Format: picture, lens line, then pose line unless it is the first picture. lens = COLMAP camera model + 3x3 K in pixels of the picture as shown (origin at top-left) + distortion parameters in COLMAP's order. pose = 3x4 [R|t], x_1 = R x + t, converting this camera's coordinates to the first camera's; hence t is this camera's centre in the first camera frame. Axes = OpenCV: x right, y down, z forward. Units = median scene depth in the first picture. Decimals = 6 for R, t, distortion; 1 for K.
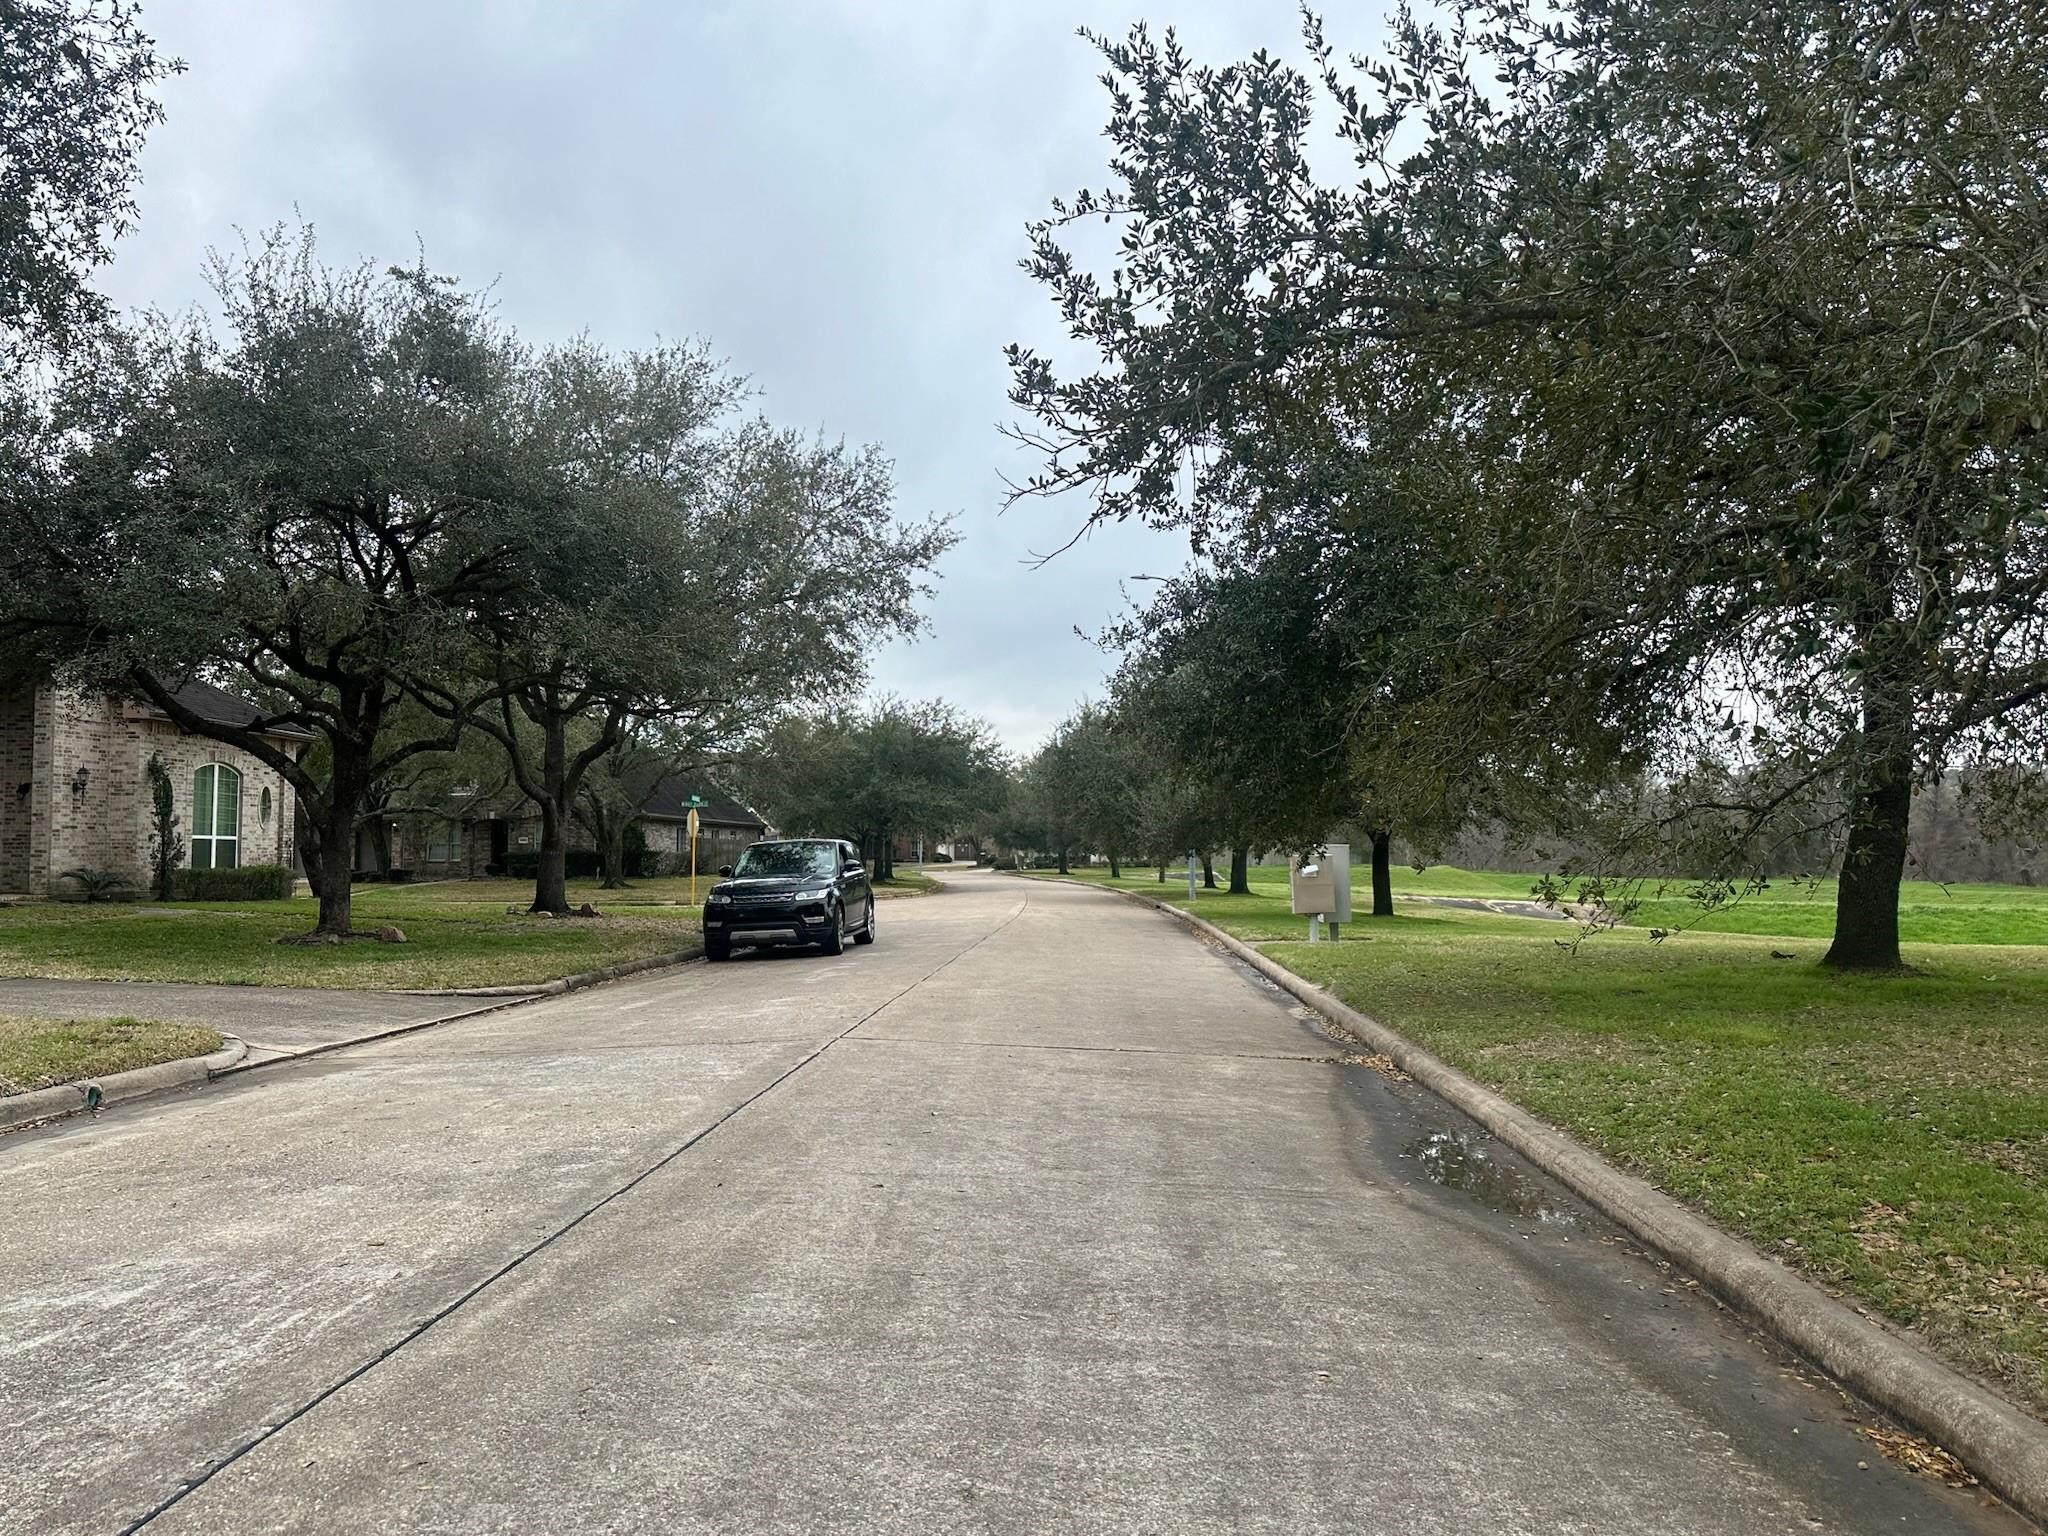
lens RADIAL K [[1496.2, 0, 1024.0], [0, 1496.2, 768.0], [0, 0, 1]] dist [0.181367, -0.000266]
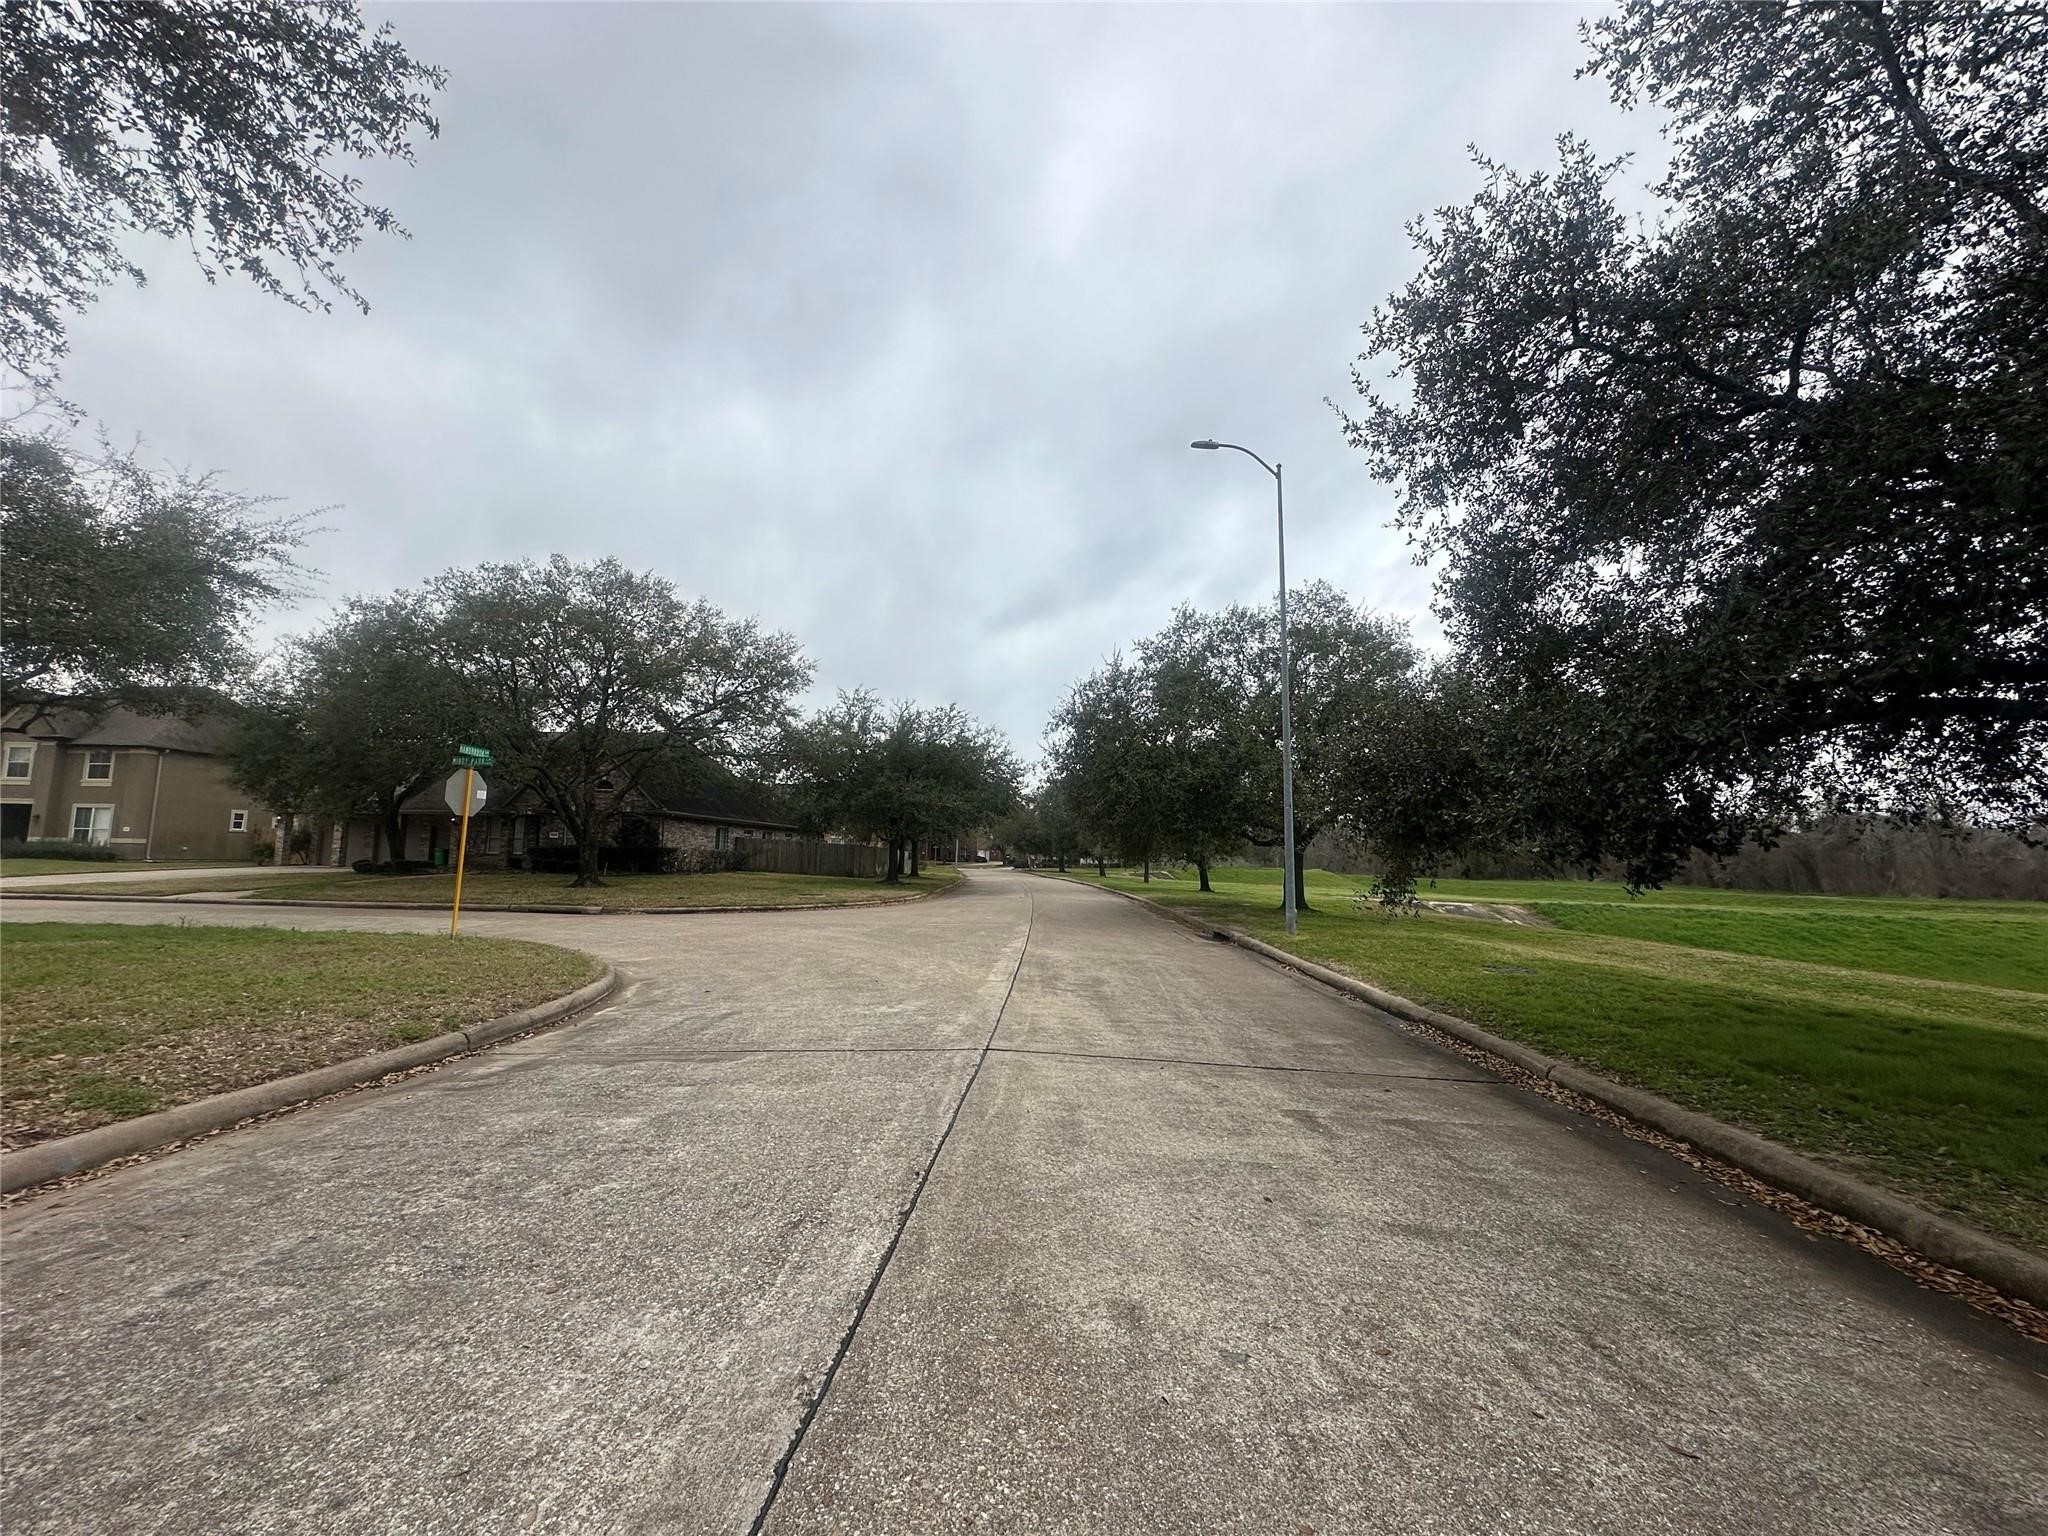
lens RADIAL K [[817.5, 0, 1021.5], [0, 817.5, 764.3], [0, 0, 1]] dist [-0.000438, 0.000403]
pose [[0.999691, 0.014325, -0.020325, 0.002955], [-0.015440, 0.998323, -0.055785, 0.023749], [0.019492, 0.056081, 0.998236, 0.417657]]
